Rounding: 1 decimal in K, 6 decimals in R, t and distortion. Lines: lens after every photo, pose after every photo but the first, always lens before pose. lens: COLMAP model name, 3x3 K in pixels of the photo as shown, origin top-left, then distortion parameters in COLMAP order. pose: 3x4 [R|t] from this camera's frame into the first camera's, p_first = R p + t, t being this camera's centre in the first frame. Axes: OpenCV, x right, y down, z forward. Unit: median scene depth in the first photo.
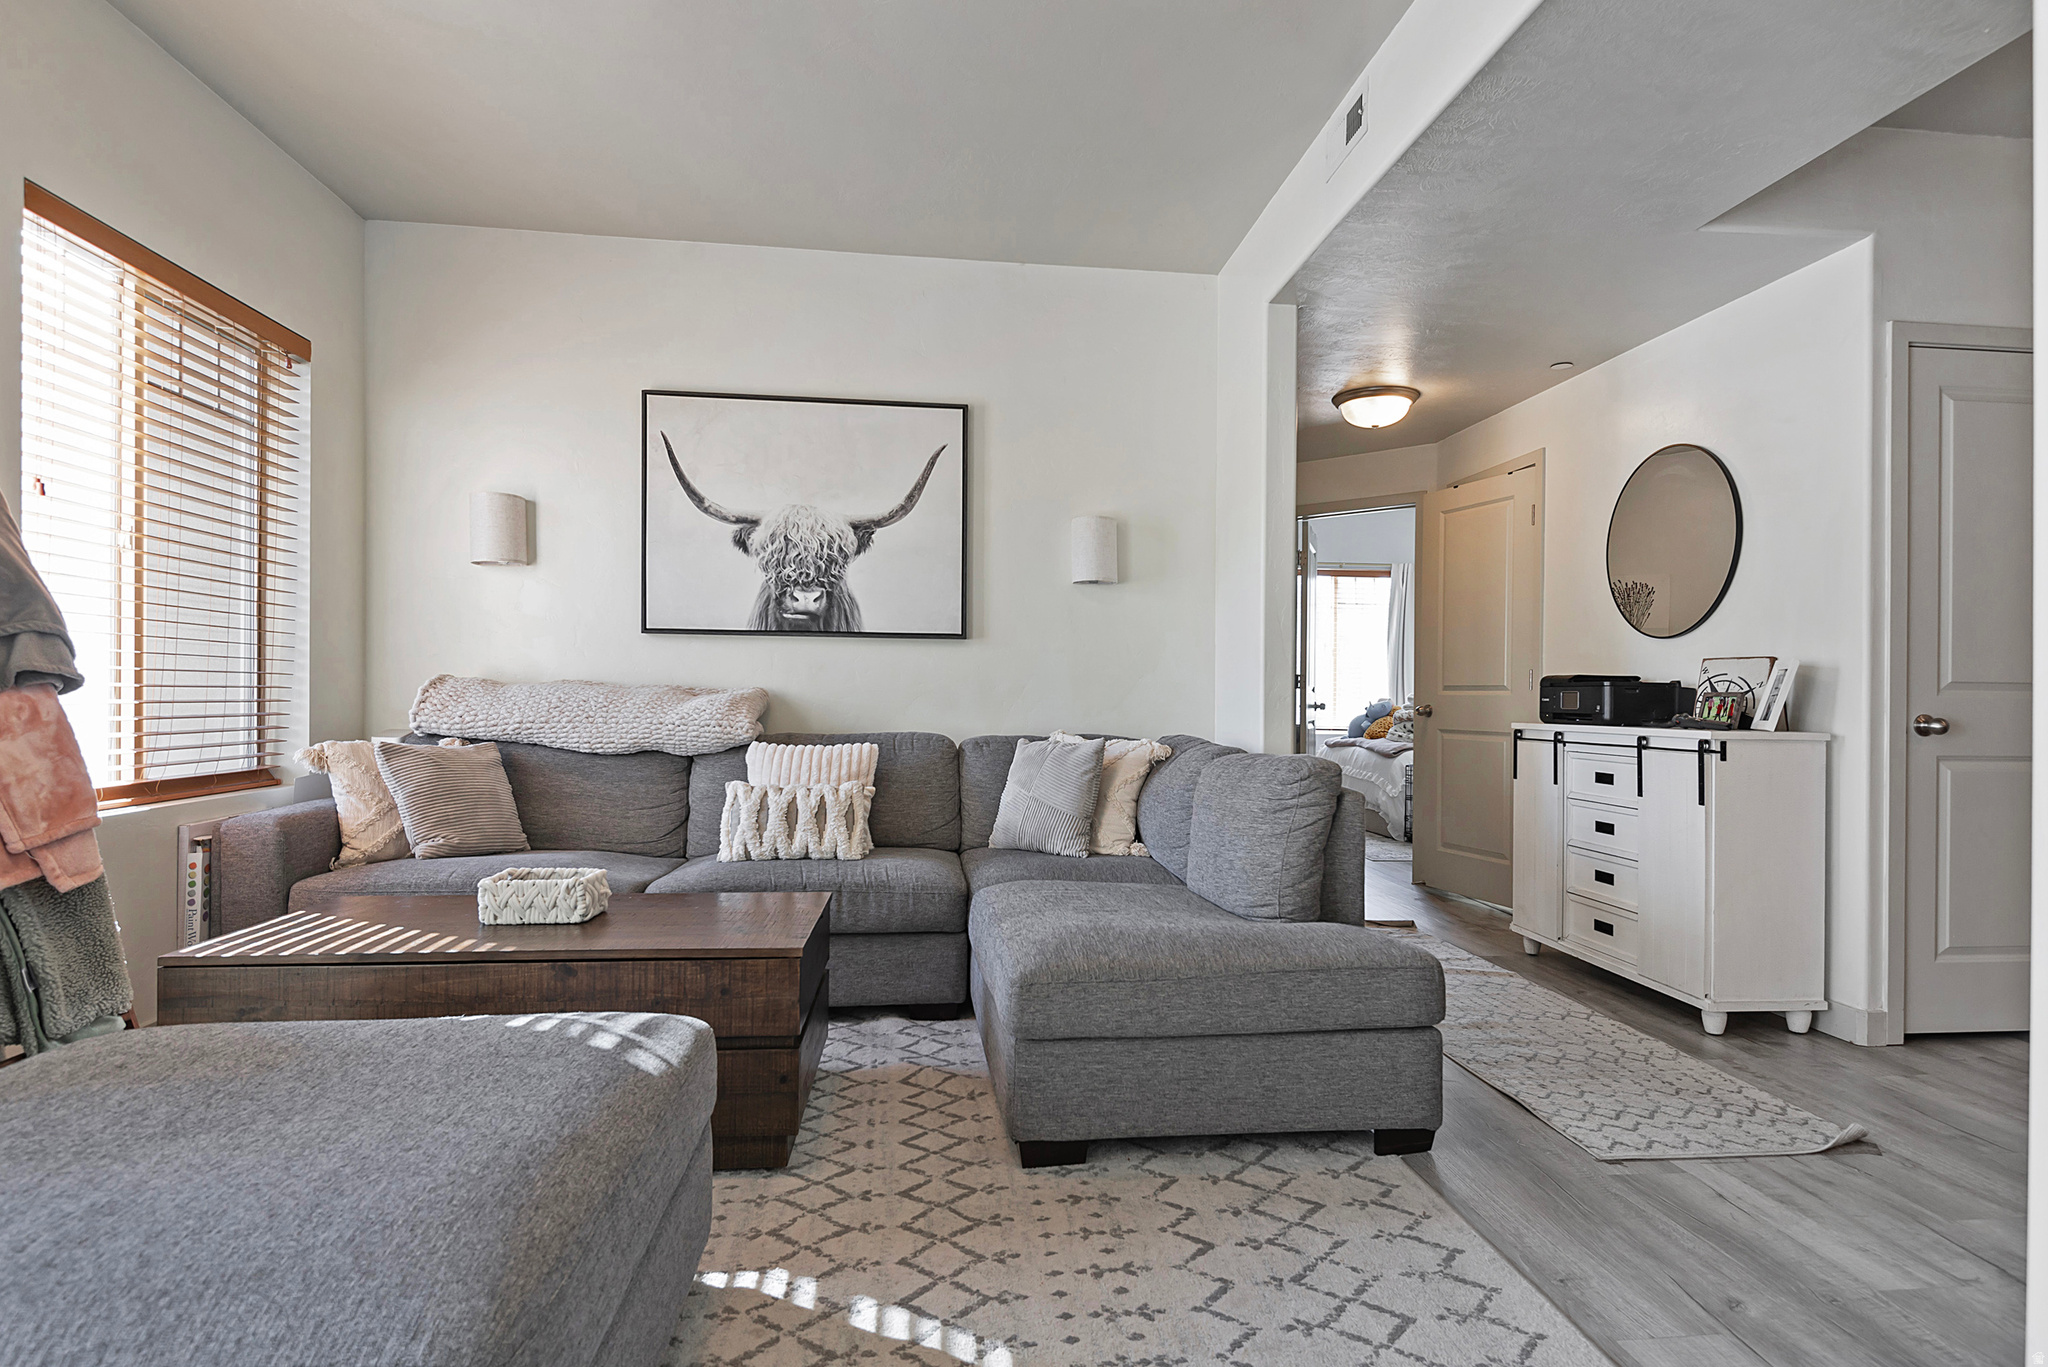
lens RADIAL K [[1125.8, 0, 1052.4], [0, 1125.8, 716.6], [0, 0, 1]] dist [0.056499, -0.052363]
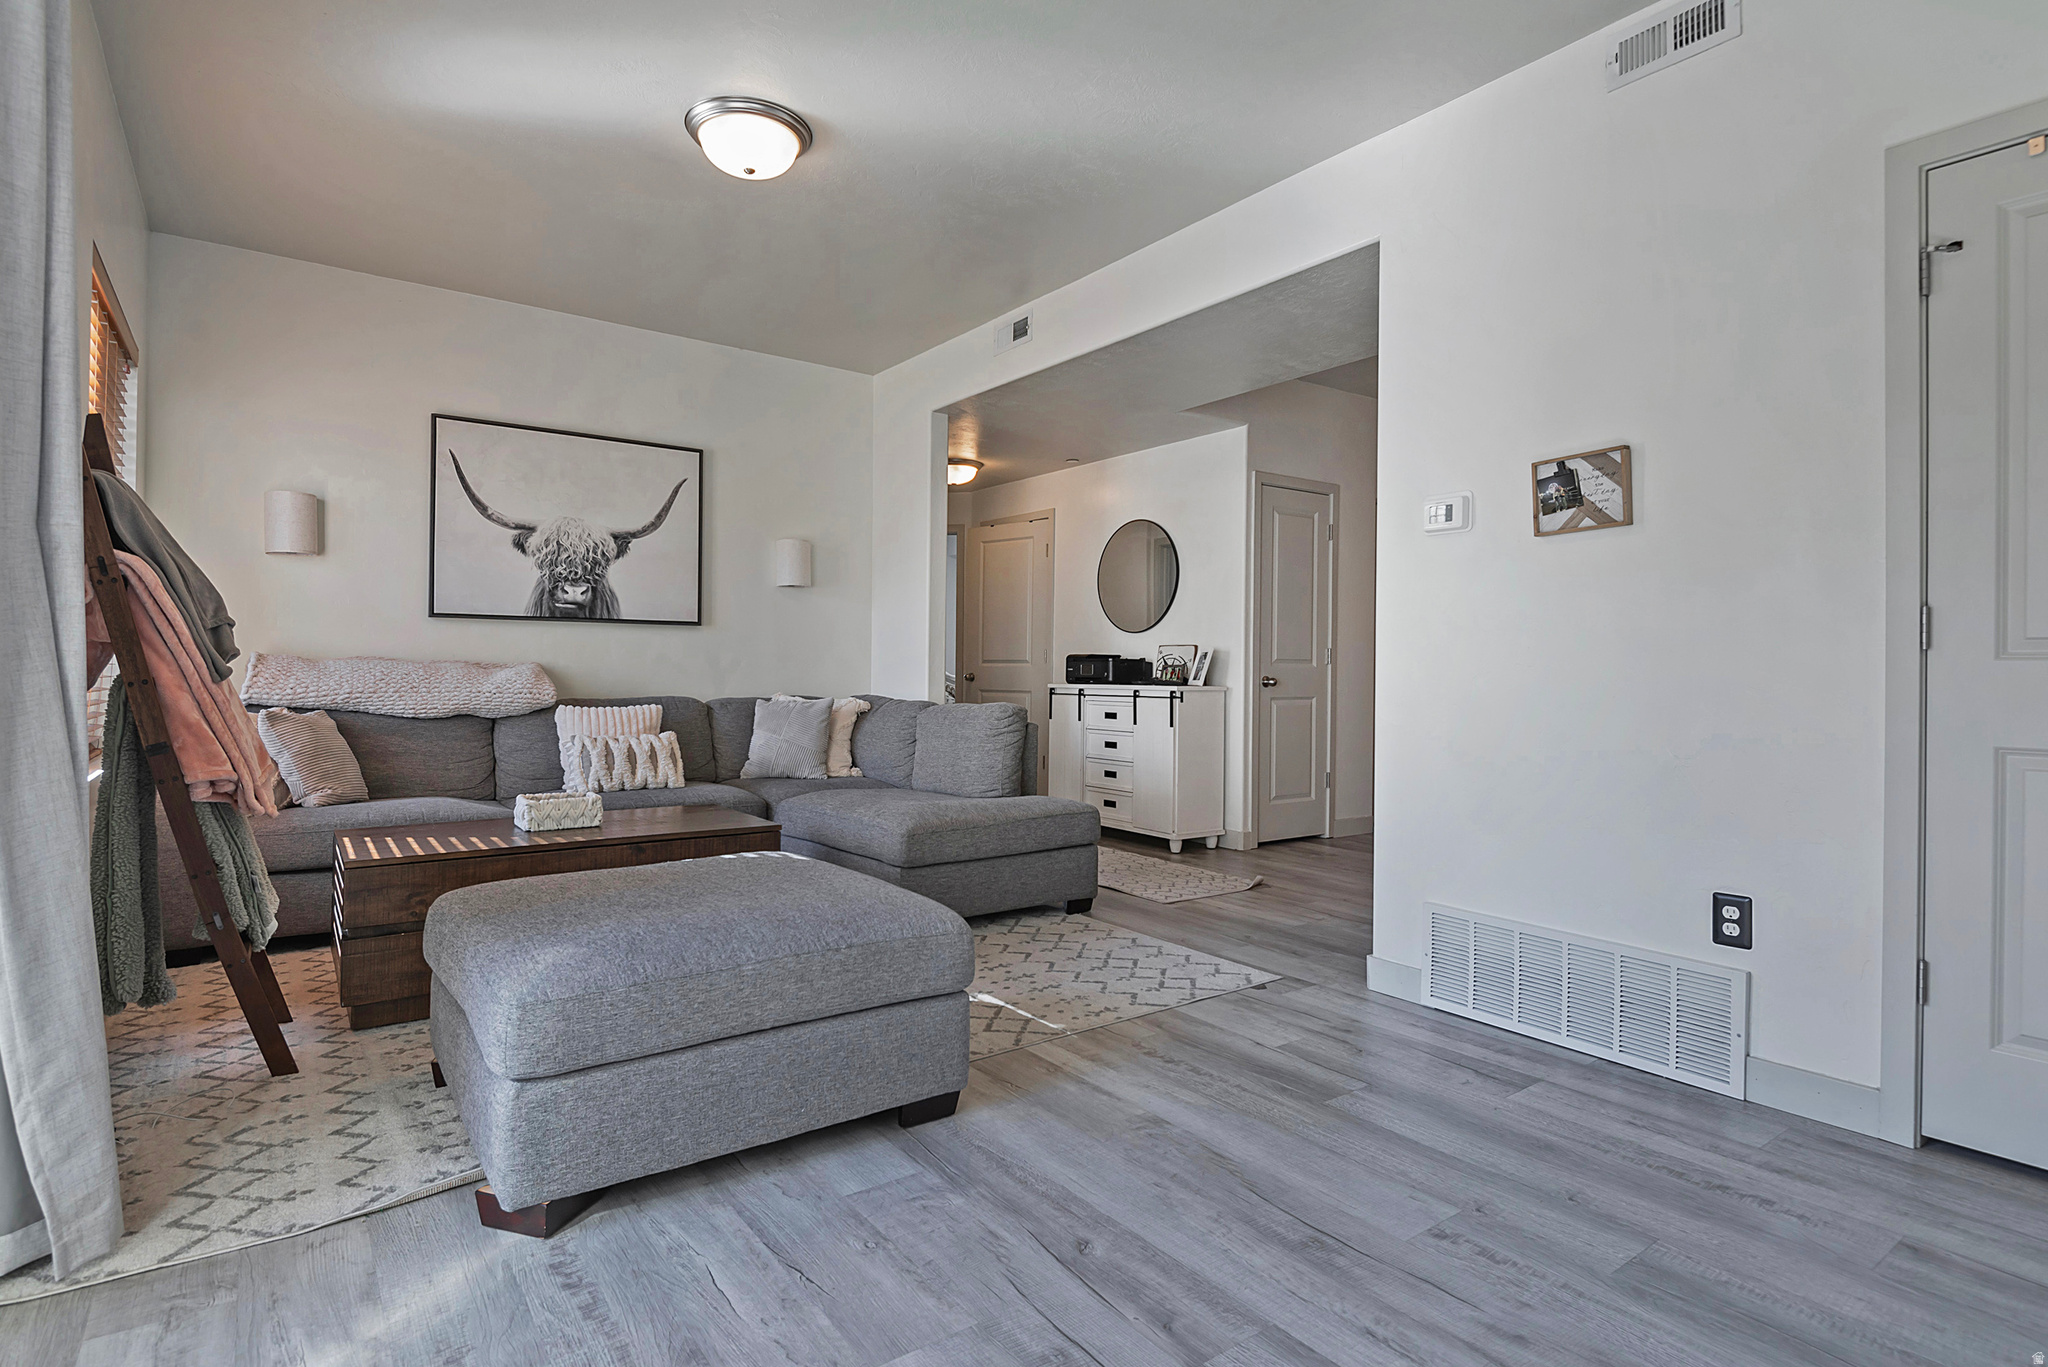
lens RADIAL K [[1025.6, 0, 1024.0], [0, 1025.6, 683.5], [0, 0, 1]] dist [0.040489, -0.047945]
pose [[0.871993, -0.011538, 0.489383, -0.385994], [0.011871, 0.999927, 0.002422, 0.001237], [-0.489375, 0.003697, 0.872066, -0.278438]]
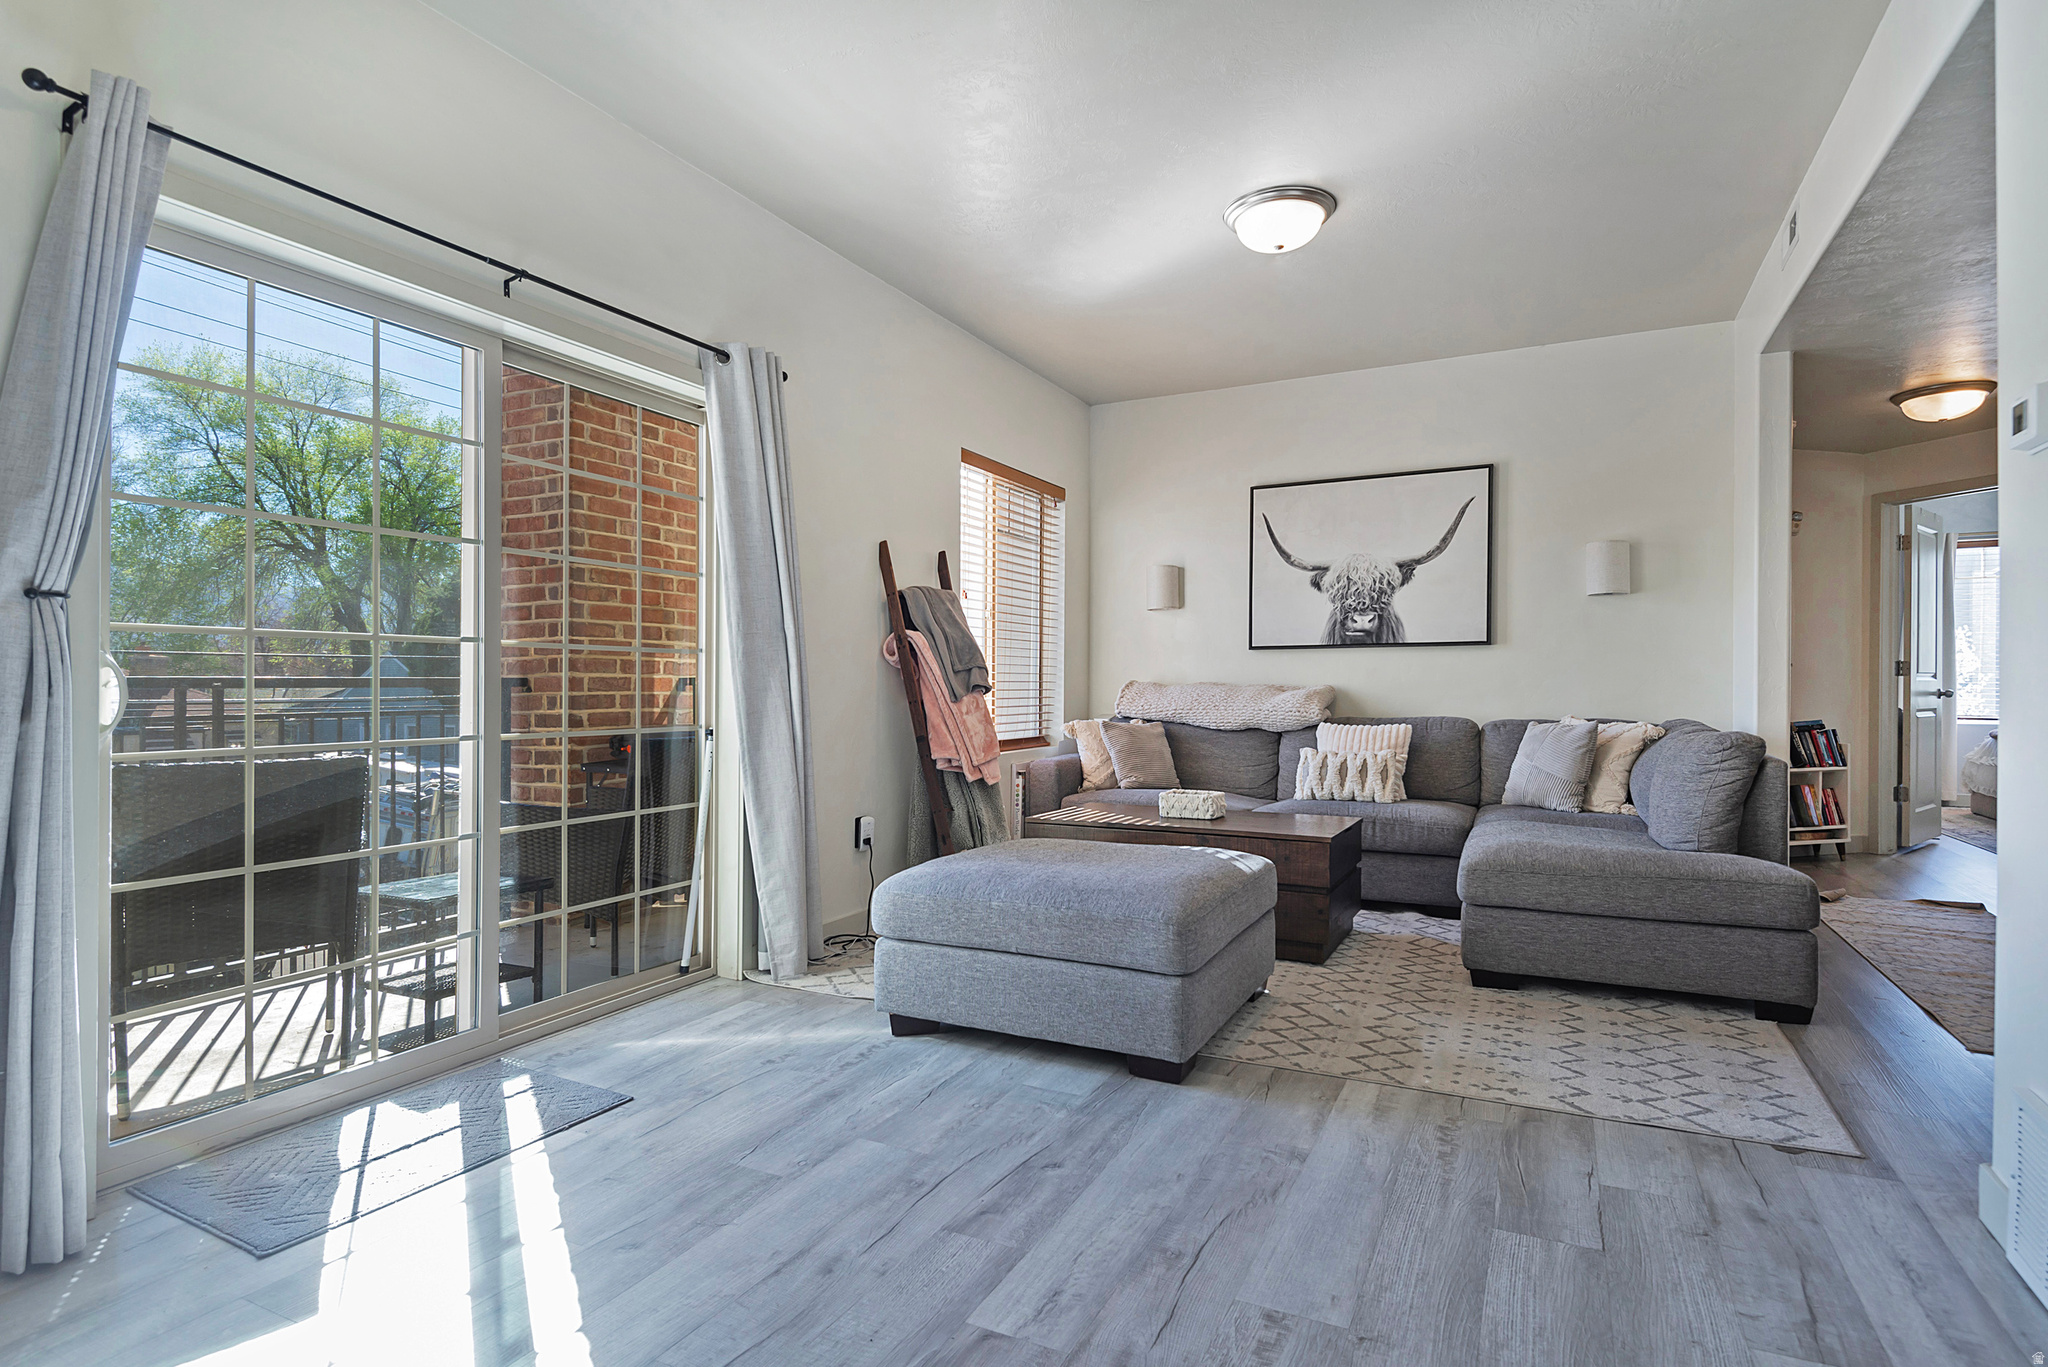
lens RADIAL K [[1059.0, 0, 975.8], [0, 1059.0, 723.7], [0, 0, 1]] dist [0.019843, -0.029794]
pose [[0.818119, 0.005241, -0.575026, 0.160598], [0.002520, 0.999916, 0.012699, 0.005351], [0.575044, -0.011839, 0.818037, -0.383518]]
